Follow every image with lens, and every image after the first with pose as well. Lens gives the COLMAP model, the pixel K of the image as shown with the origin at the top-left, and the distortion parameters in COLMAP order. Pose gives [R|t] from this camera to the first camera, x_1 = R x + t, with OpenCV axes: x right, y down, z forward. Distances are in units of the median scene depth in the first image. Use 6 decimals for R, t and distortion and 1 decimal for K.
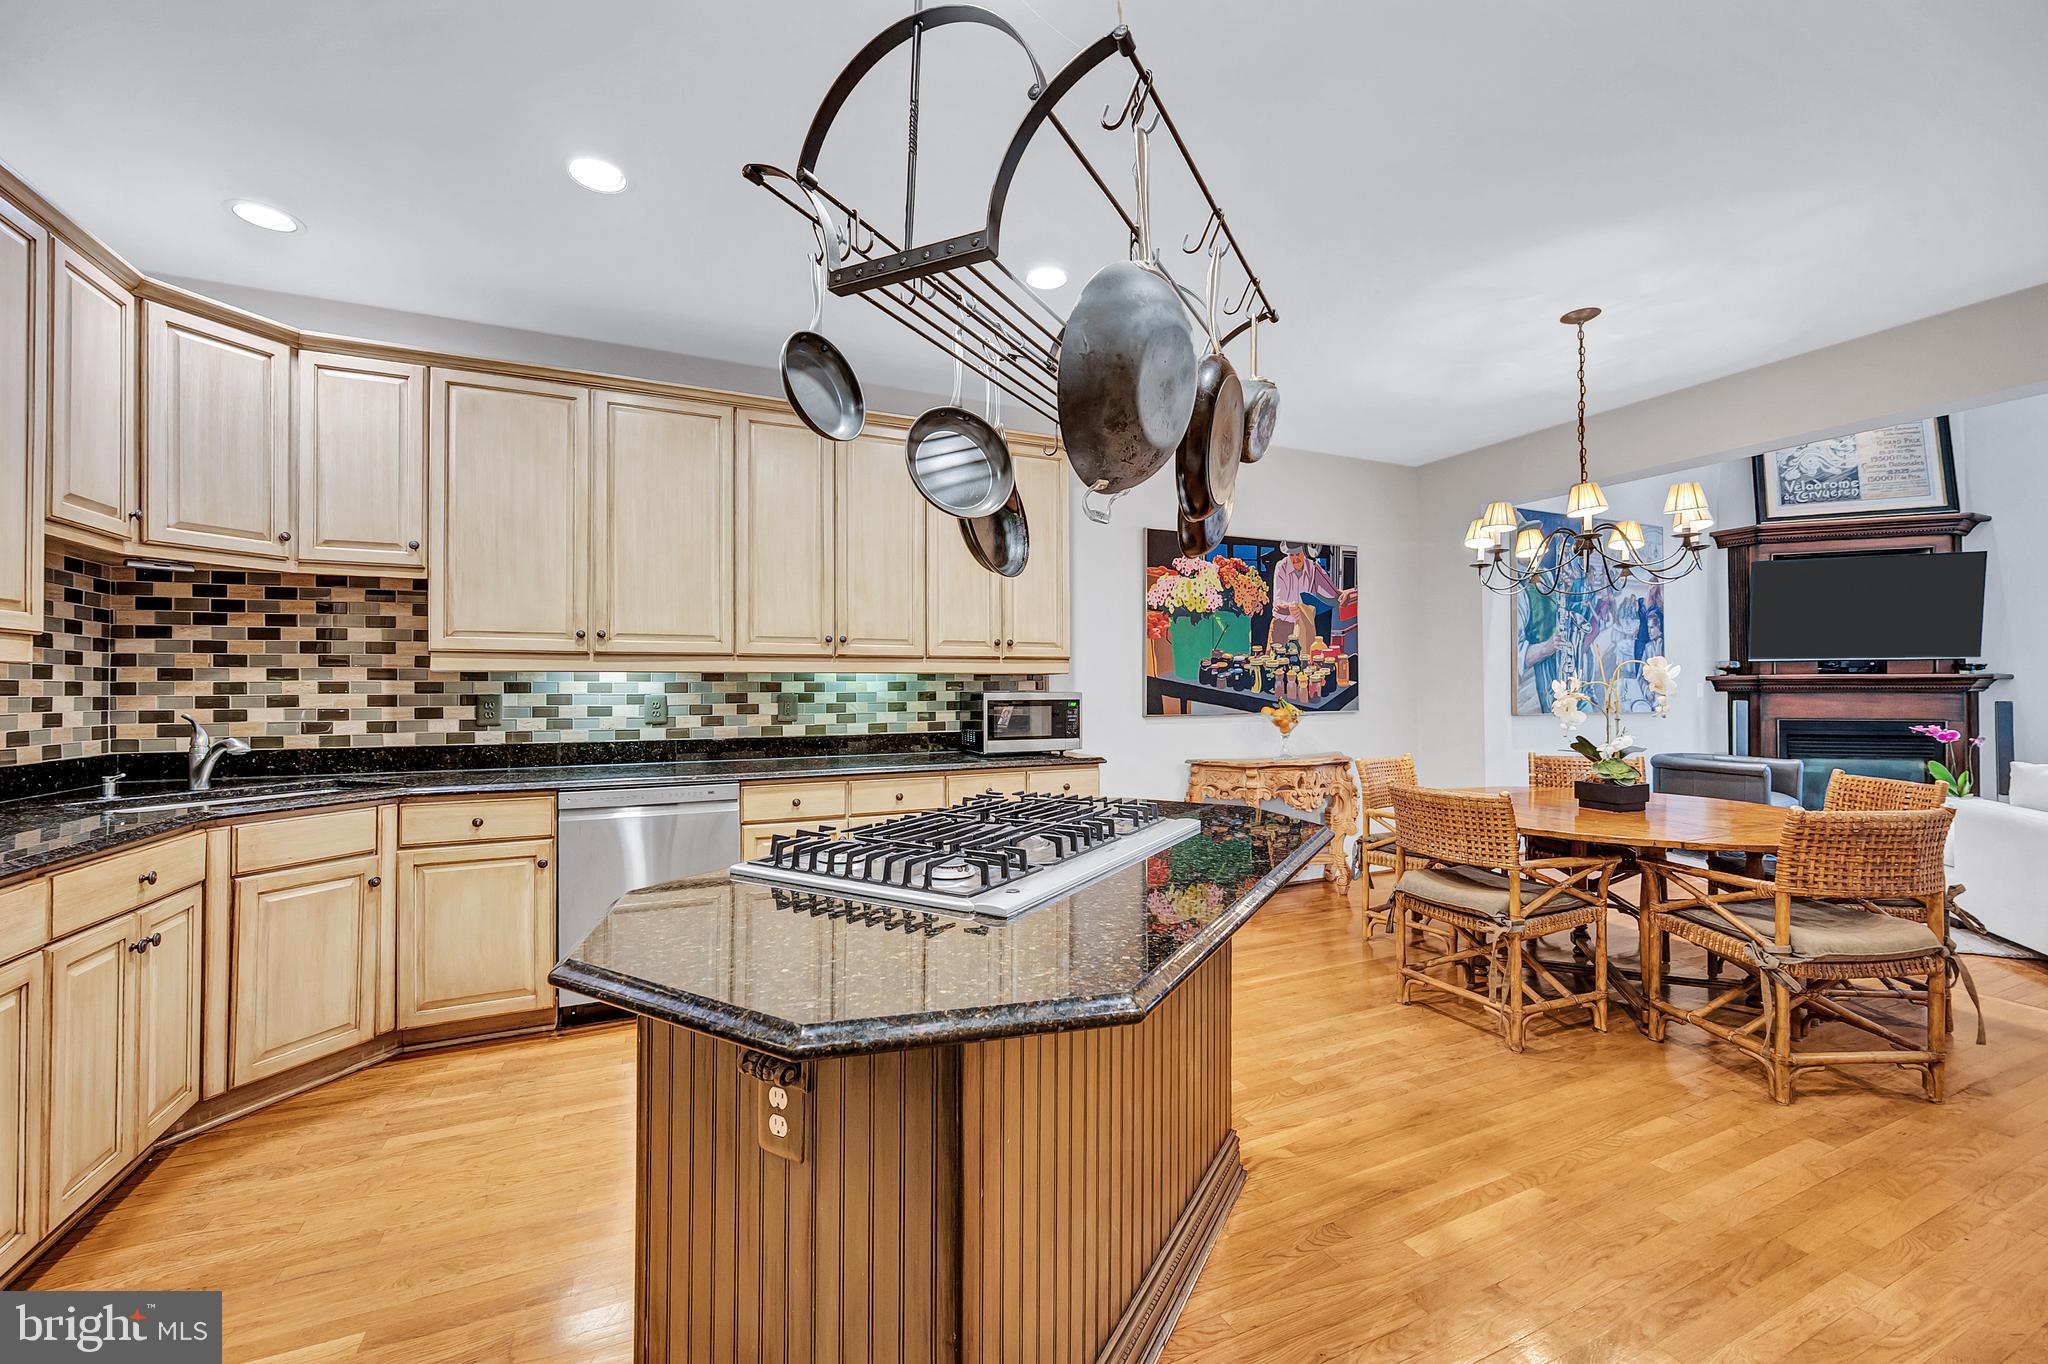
lens RADIAL K [[817.6, 0, 1024.0], [0, 817.6, 682.0], [0, 0, 1]] dist [0.000628, -0.000078]
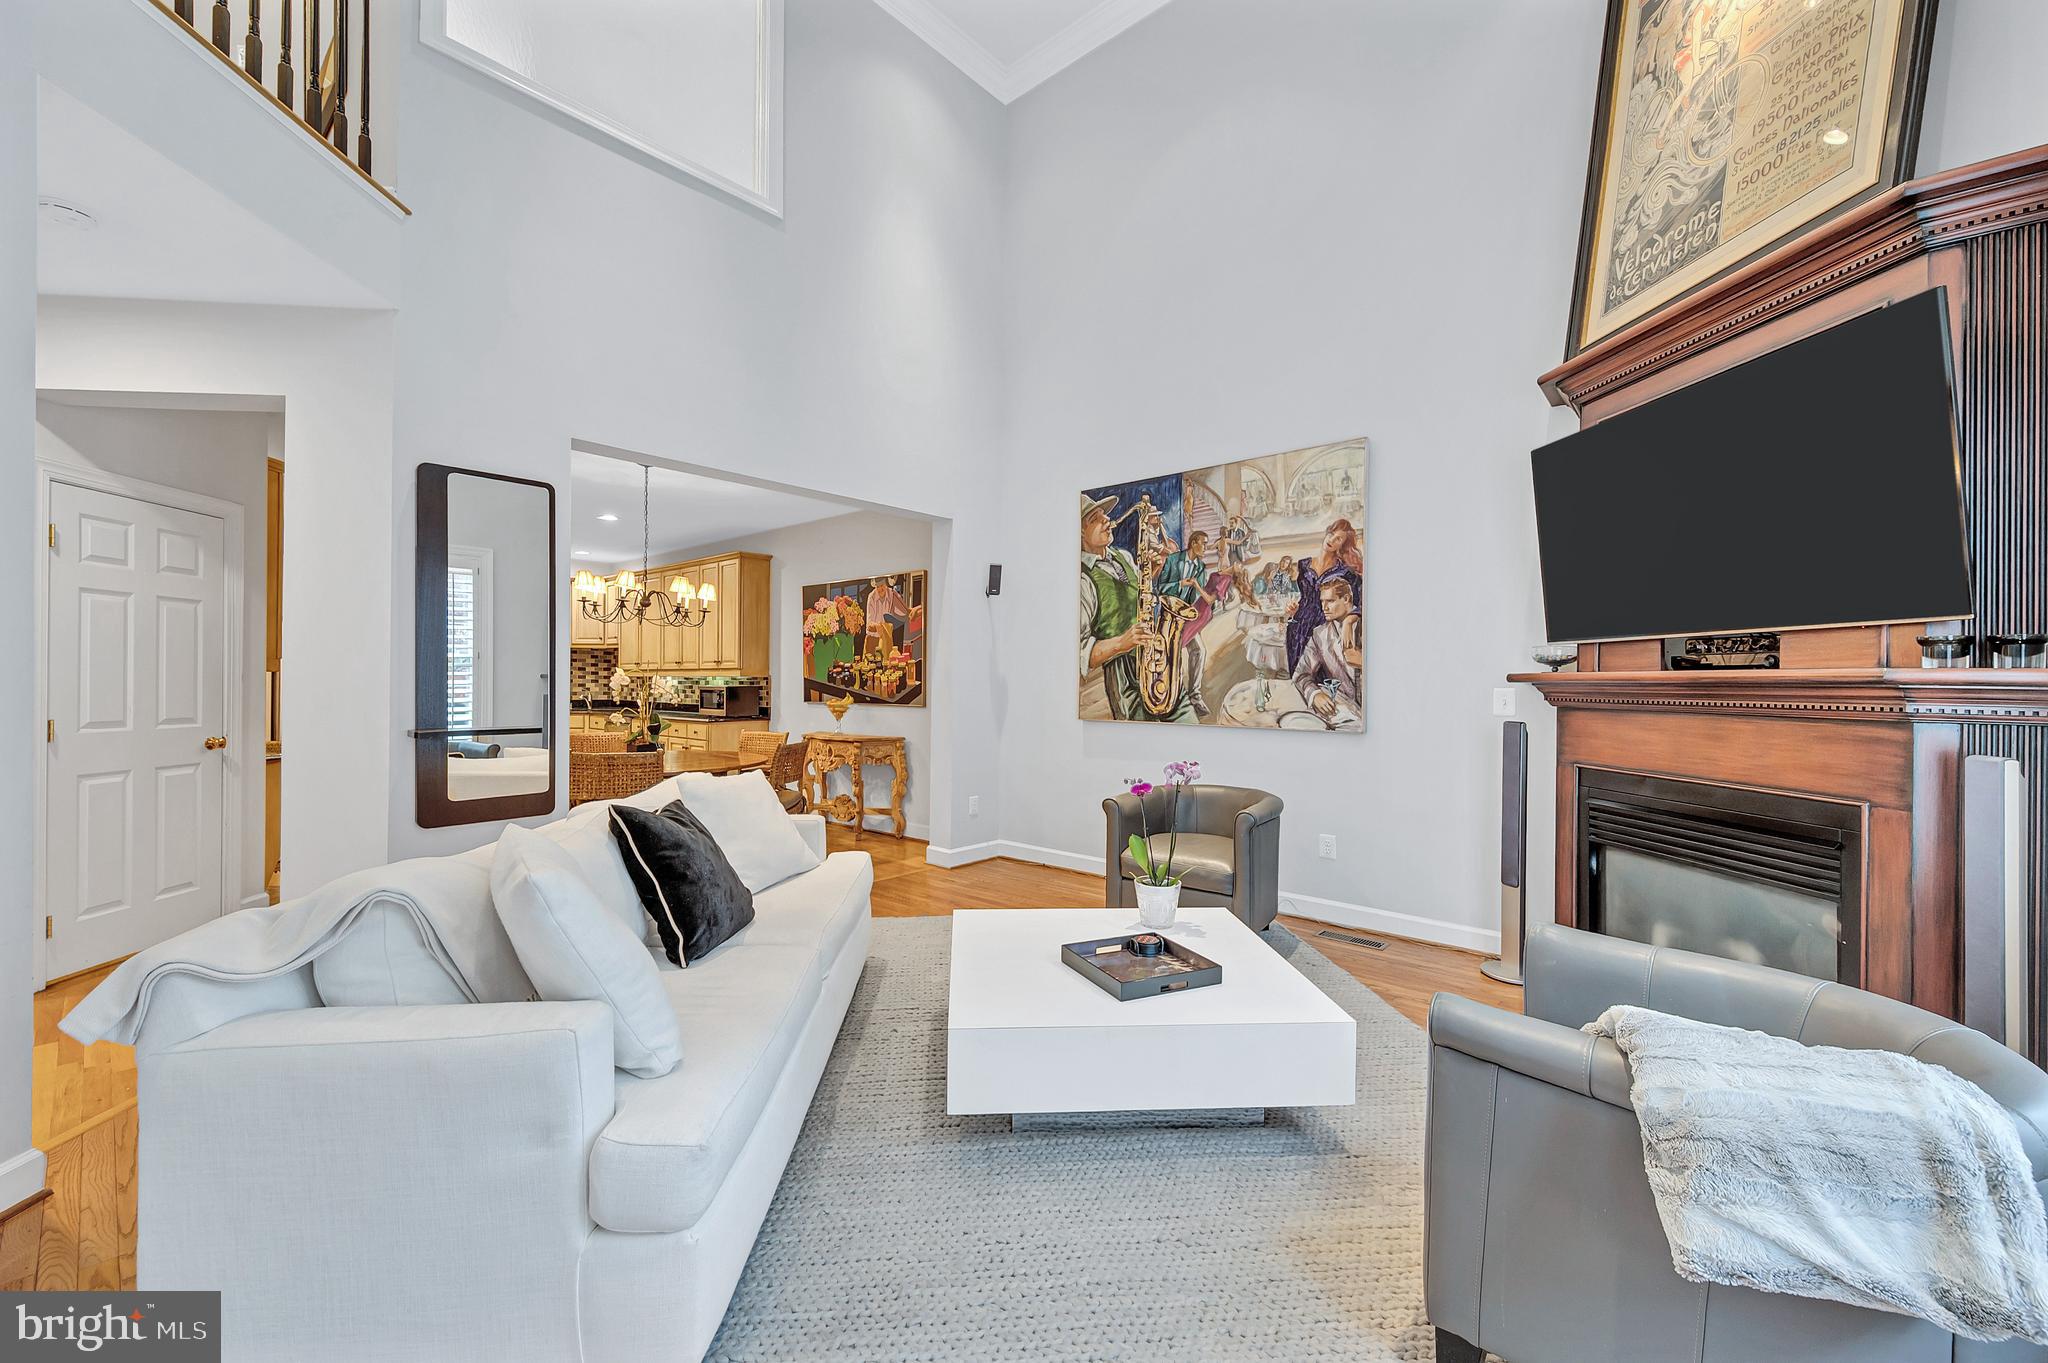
lens RADIAL K [[817.6, 0, 1024.0], [0, 817.6, 681.5], [0, 0, 1]] dist [0.000628, -0.000078]
pose [[0.405731, 0.004487, -0.913982, 1.617325], [-0.002849, 0.999989, 0.003645, -0.005744], [0.913988, 0.001125, 0.405739, 0.661459]]
